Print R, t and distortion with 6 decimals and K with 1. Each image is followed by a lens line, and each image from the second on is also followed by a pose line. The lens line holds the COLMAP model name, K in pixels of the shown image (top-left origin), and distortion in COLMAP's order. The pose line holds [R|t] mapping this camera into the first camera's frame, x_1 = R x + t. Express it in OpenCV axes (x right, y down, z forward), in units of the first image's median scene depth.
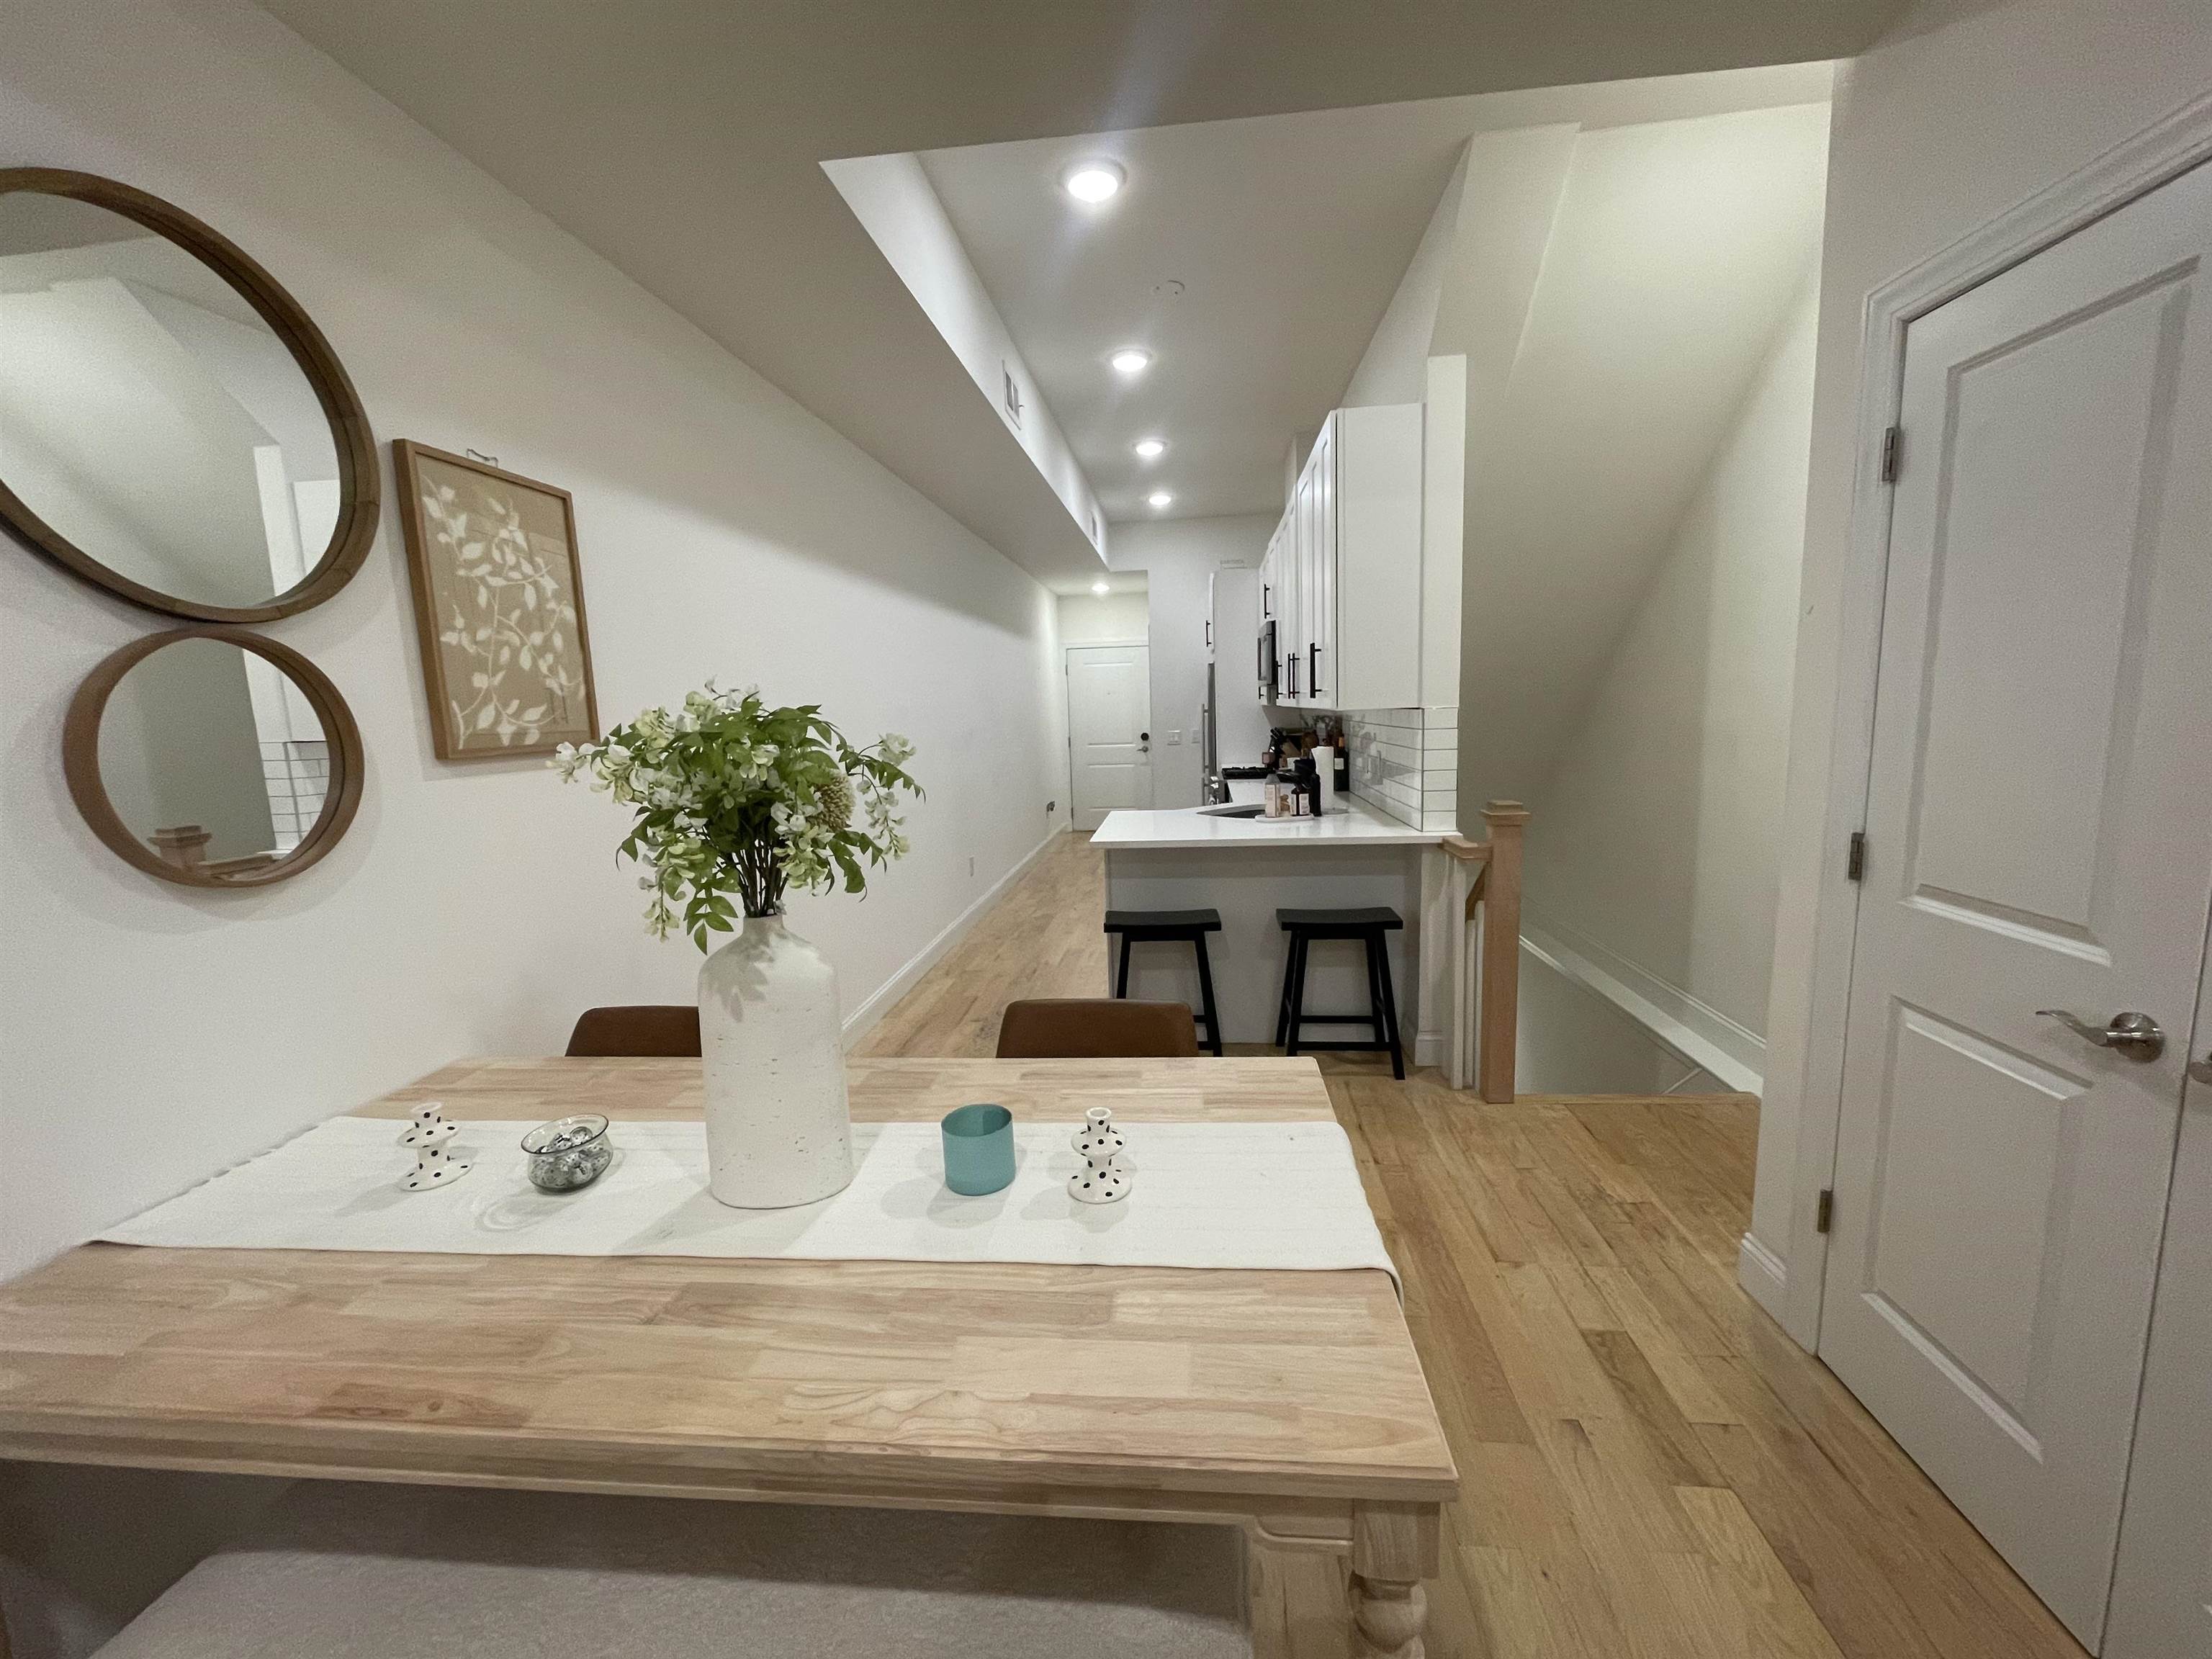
lens RADIAL K [[888.8, 0, 1105.4], [0, 888.8, 833.0], [0, 0, 1]] dist [-0.012658, -0.000025]
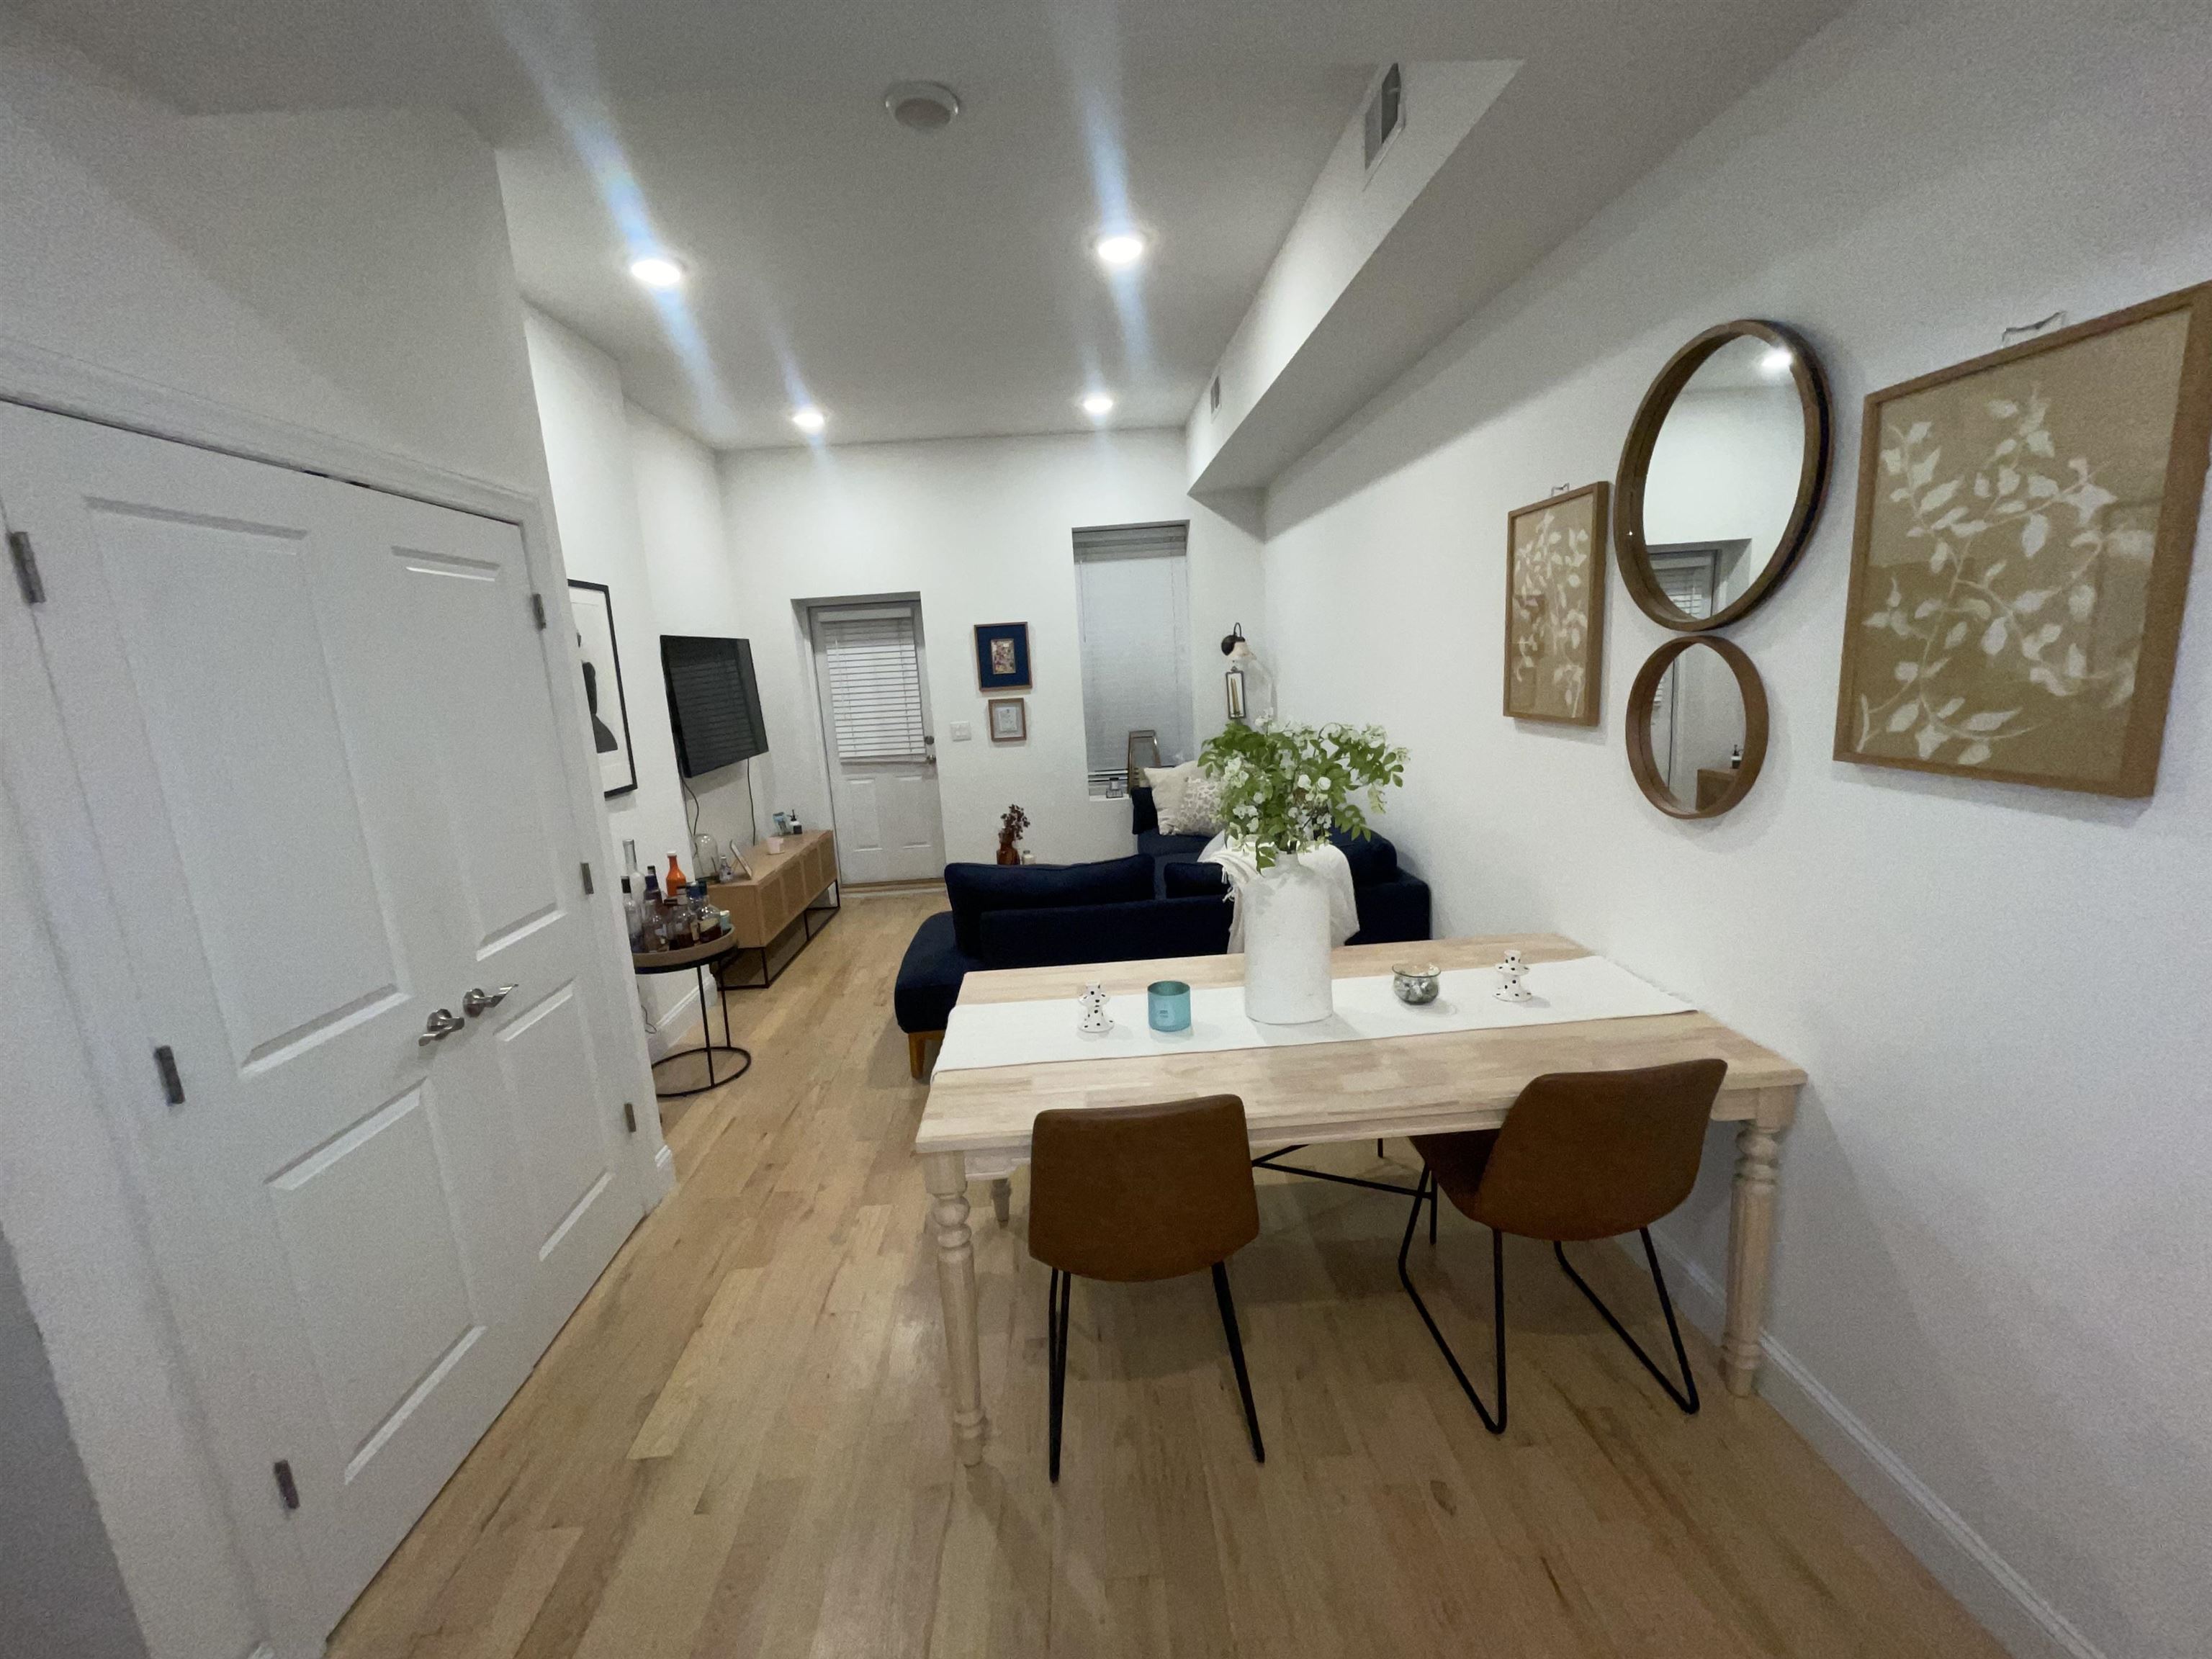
lens RADIAL K [[888.8, 0, 1103.0], [0, 888.8, 835.3], [0, 0, 1]] dist [-0.012658, -0.000025]
pose [[-0.984176, 0.120232, -0.130158, 0.104147], [0.070318, 0.939259, 0.335928, -0.343081], [0.162641, 0.321460, -0.932851, 1.635604]]
